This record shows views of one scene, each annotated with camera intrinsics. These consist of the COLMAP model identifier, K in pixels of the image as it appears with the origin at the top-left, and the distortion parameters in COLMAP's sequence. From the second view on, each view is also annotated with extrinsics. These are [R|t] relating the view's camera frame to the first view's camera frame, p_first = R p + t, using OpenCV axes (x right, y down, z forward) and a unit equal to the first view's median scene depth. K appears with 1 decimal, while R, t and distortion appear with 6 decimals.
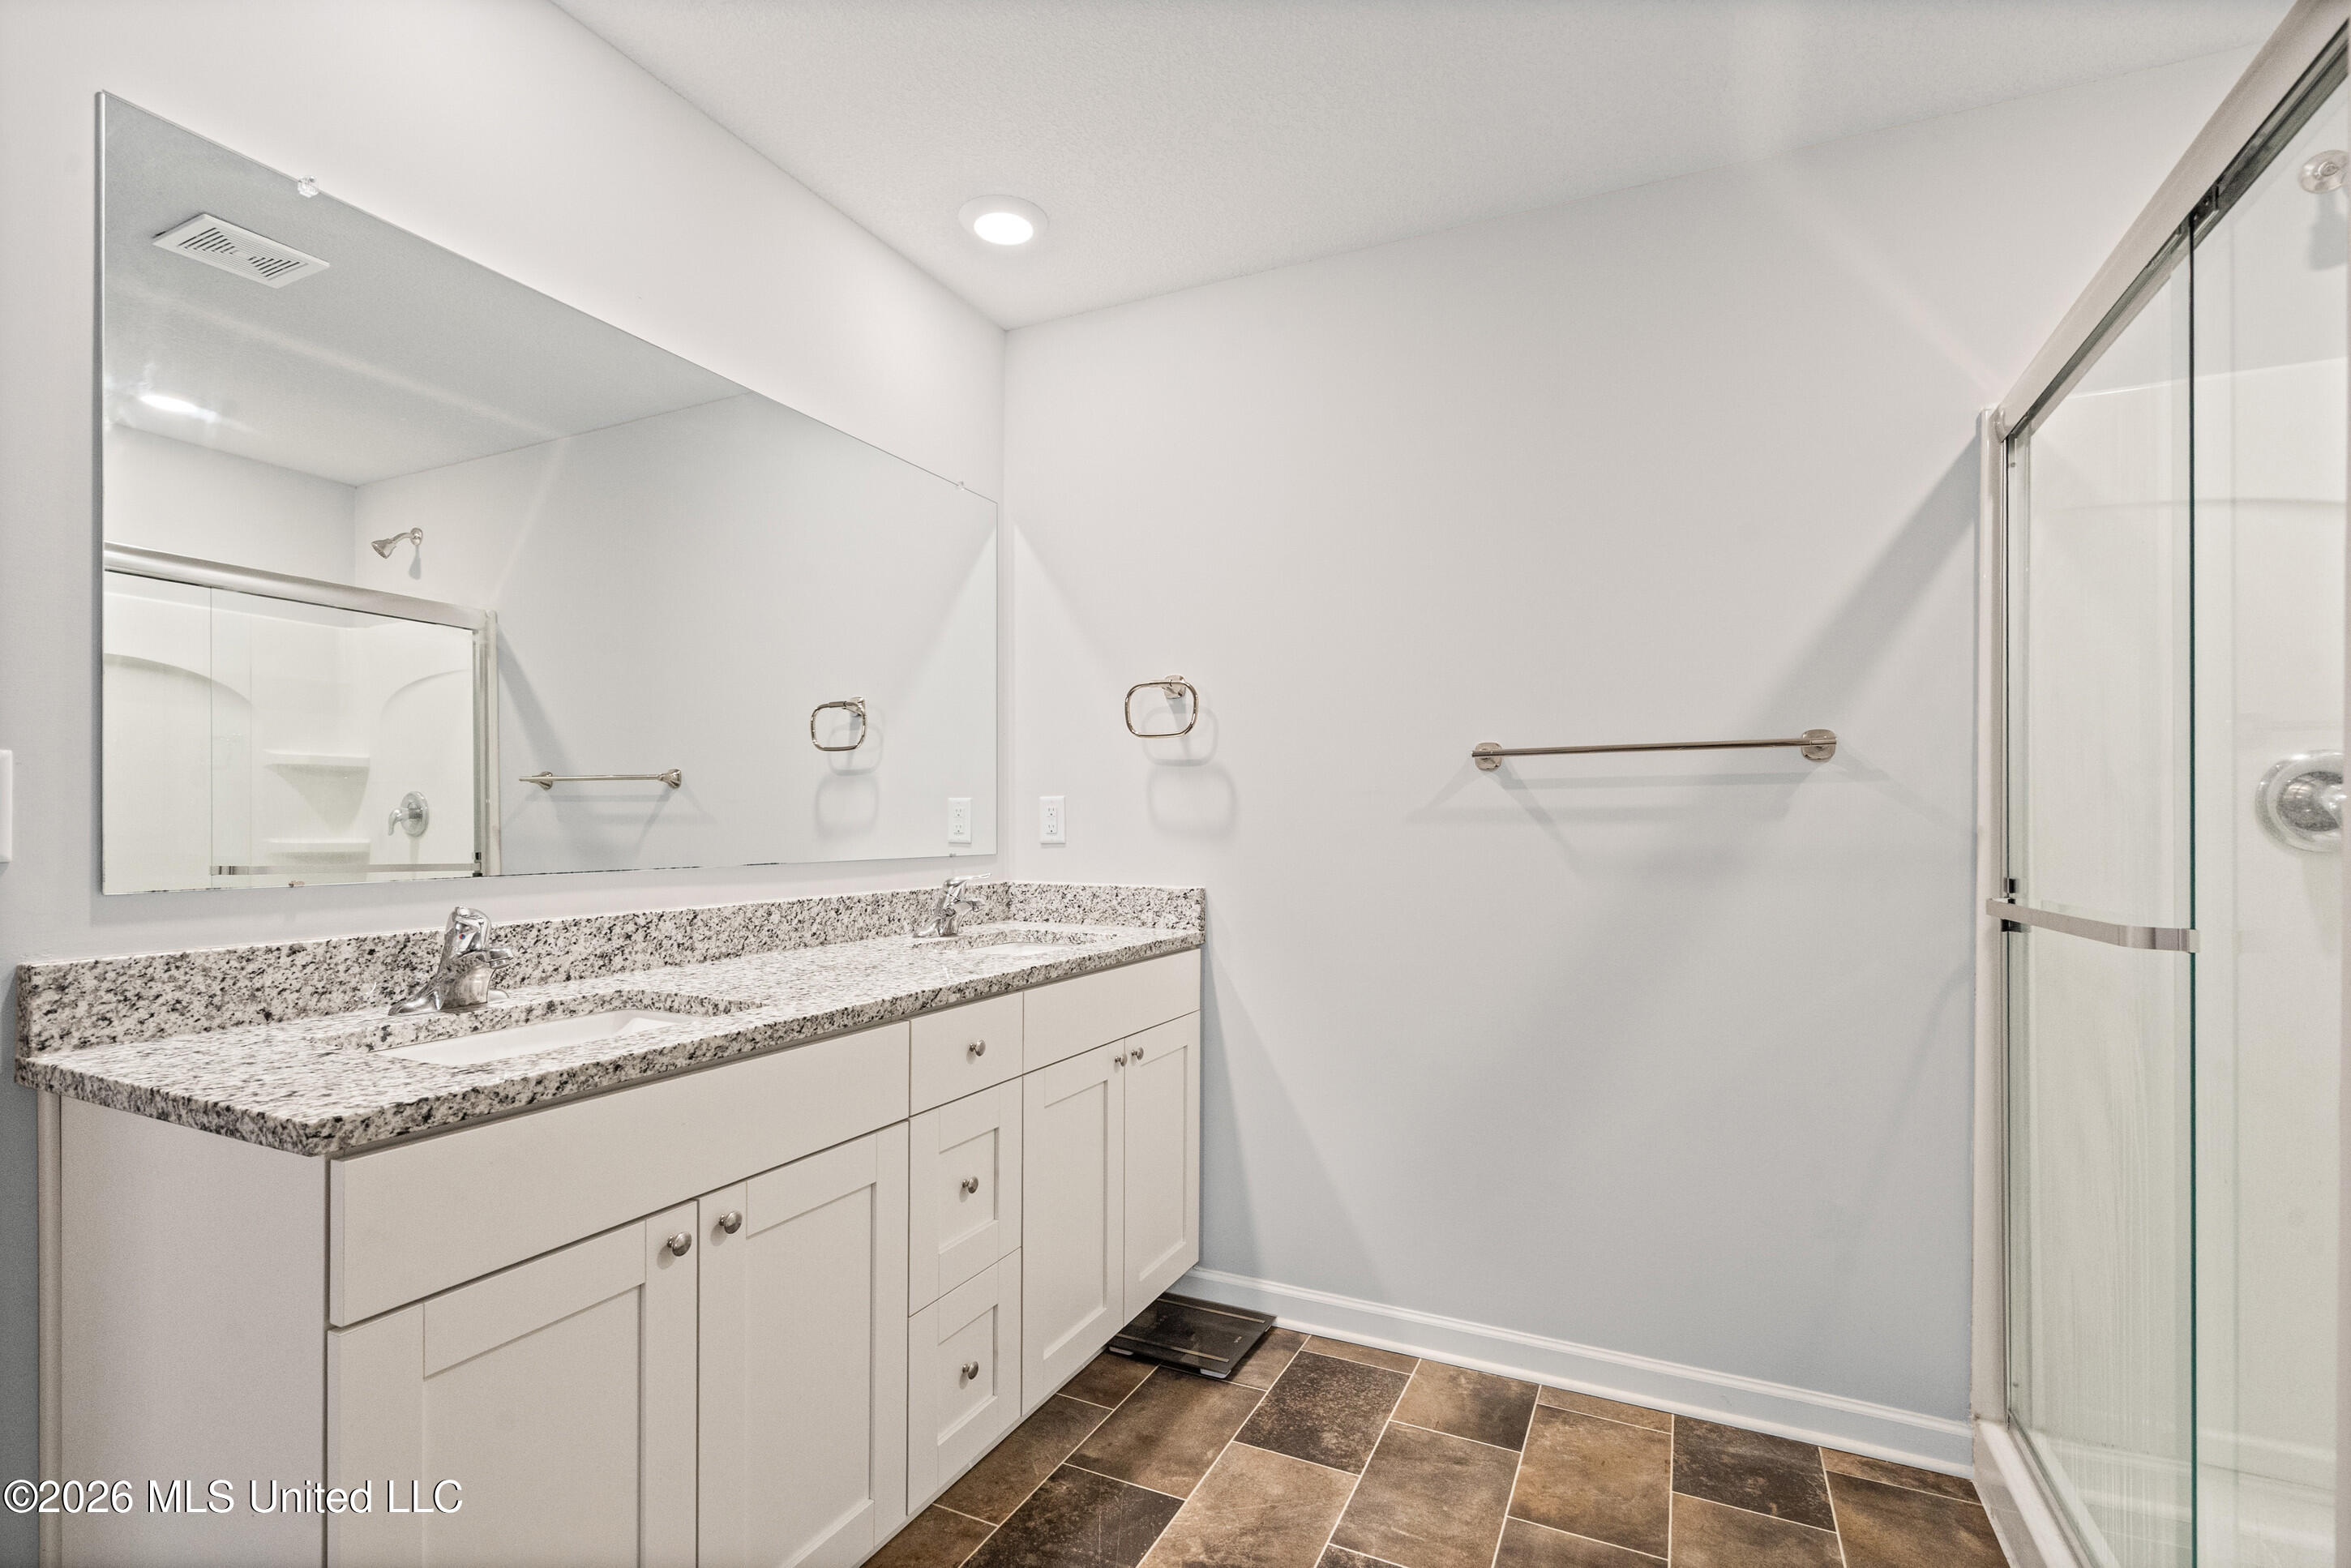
lens RADIAL K [[1086.3, 0, 1165.2], [0, 1086.3, 820.2], [0, 0, 1]] dist [0.000213, -0.000357]
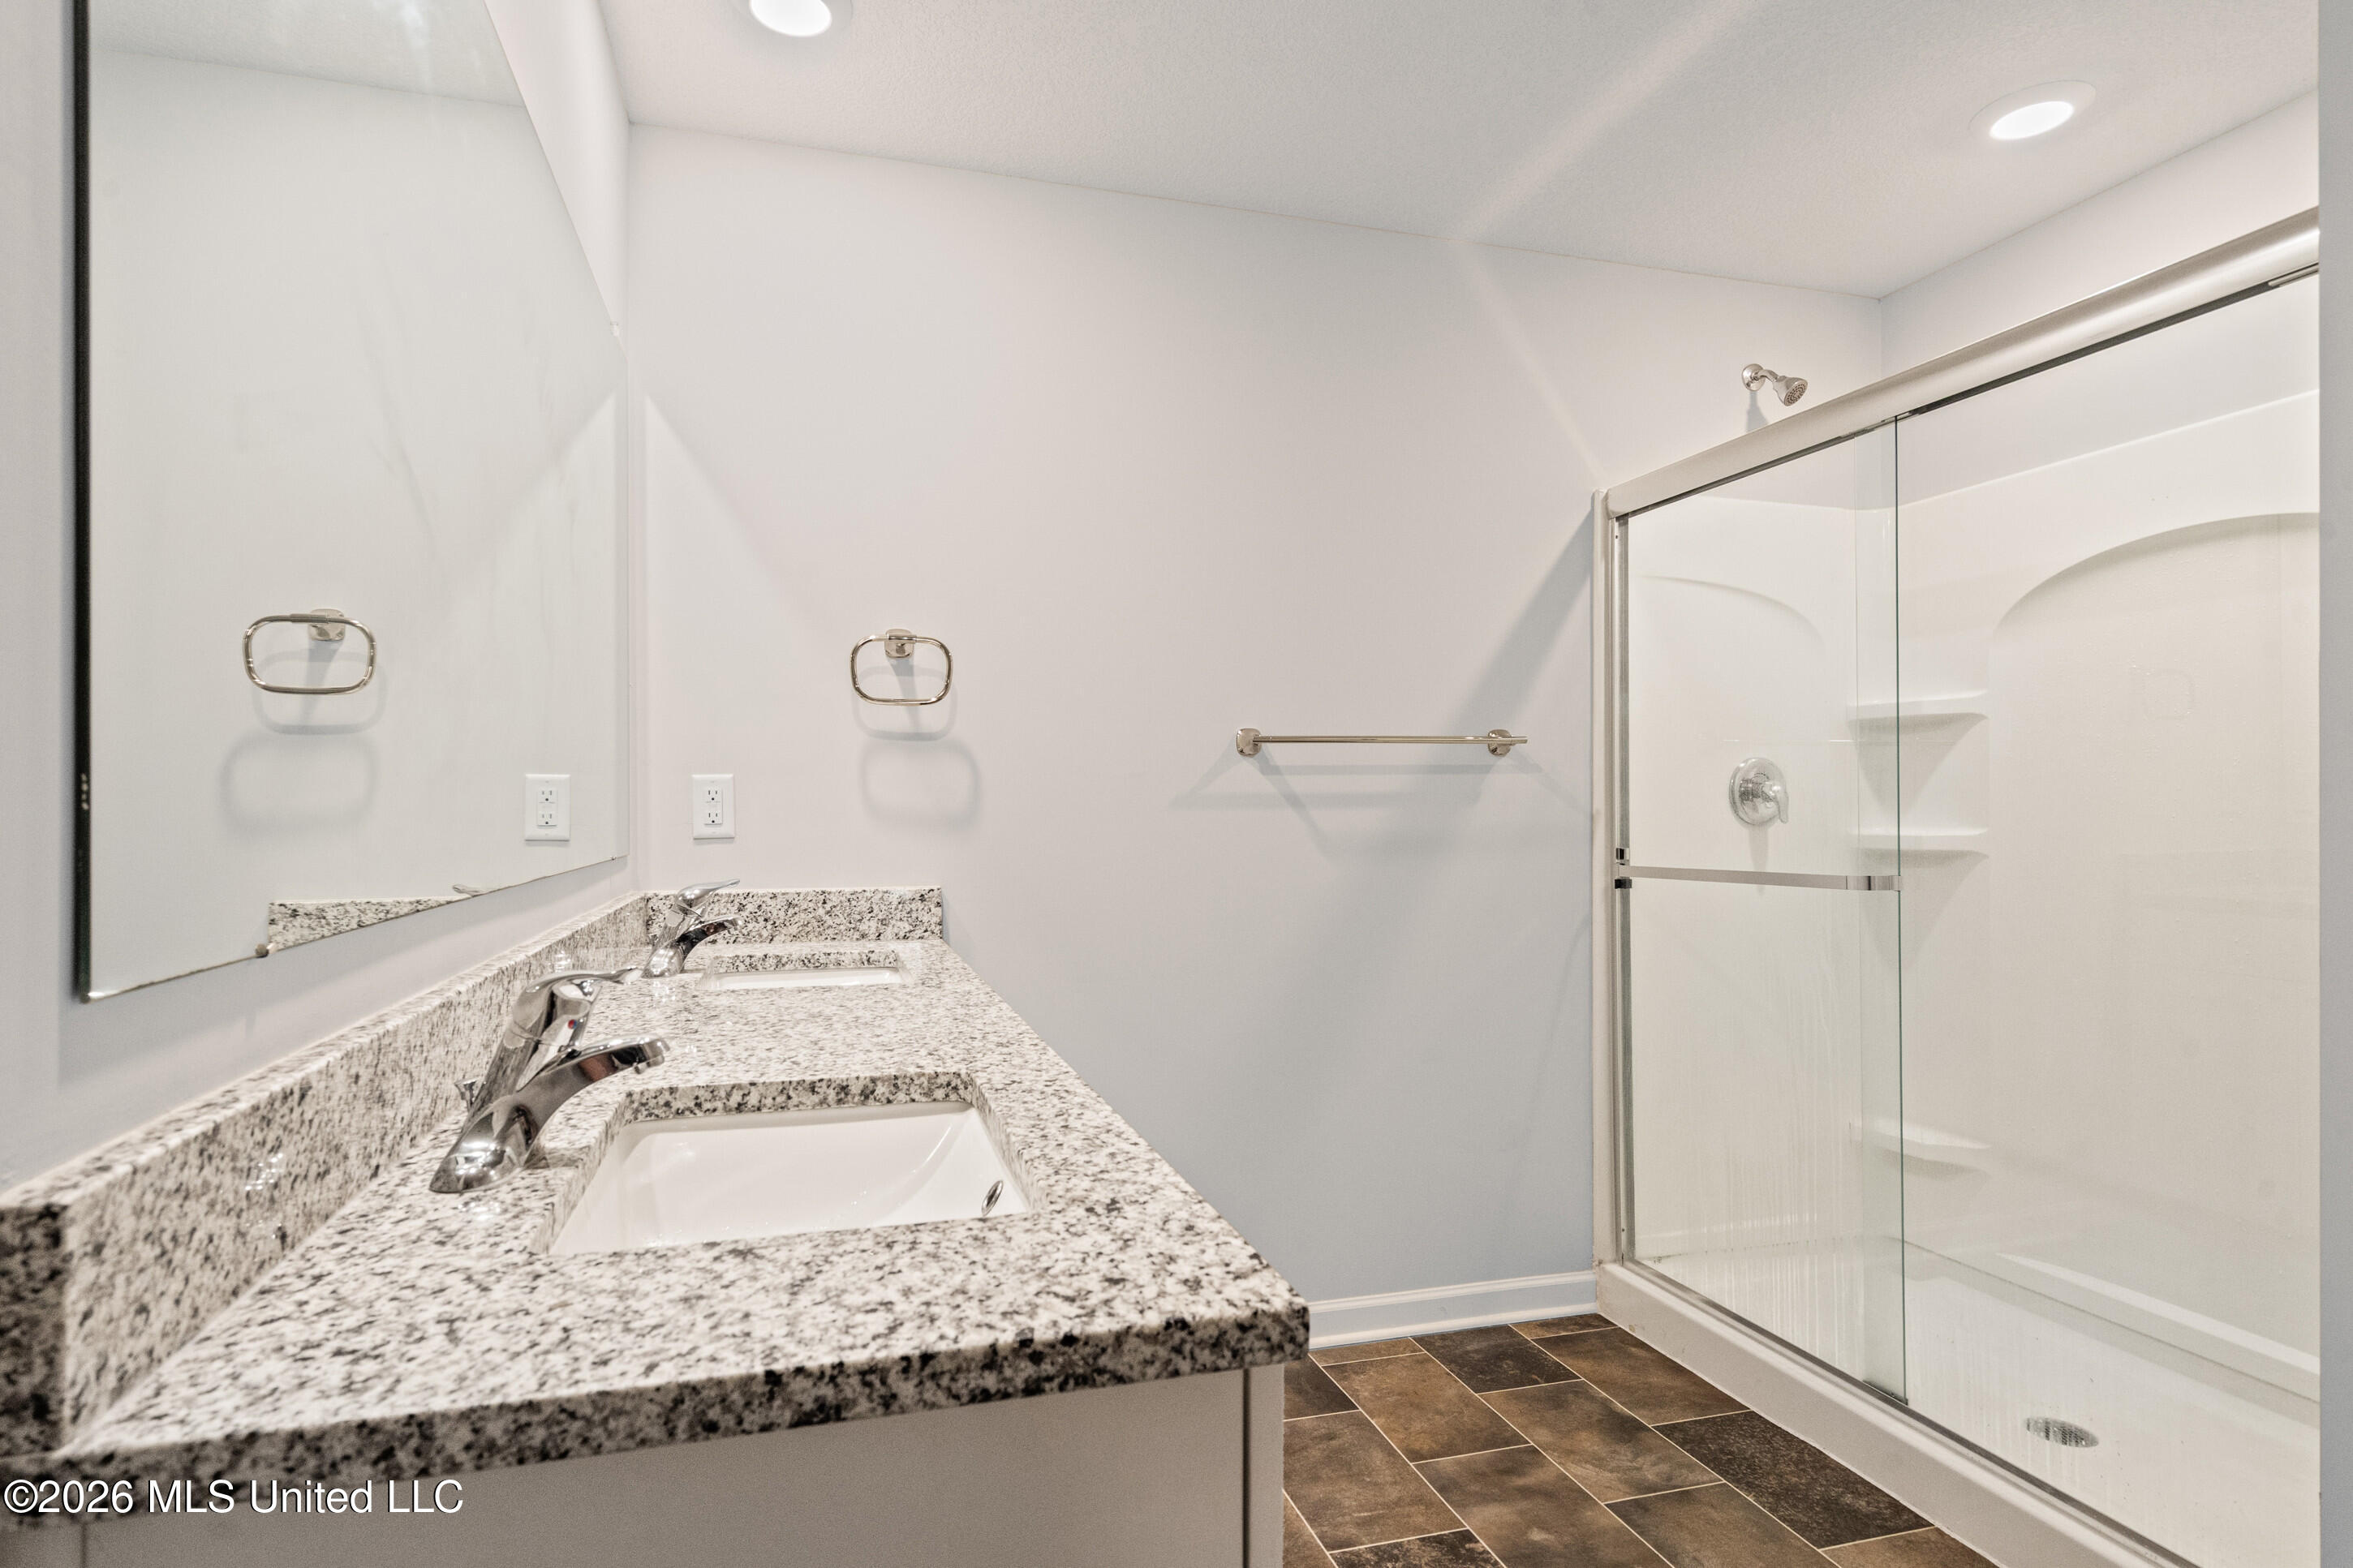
lens RADIAL K [[1216.5, 0, 1169.1], [0, 1216.5, 792.7], [0, 0, 1]] dist [0.003811, 0.000031]
pose [[0.746397, 0.004354, 0.665487, -0.548338], [0.001750, 0.999962, -0.008506, -0.002400], [-0.665499, 0.007513, 0.746361, 0.224519]]
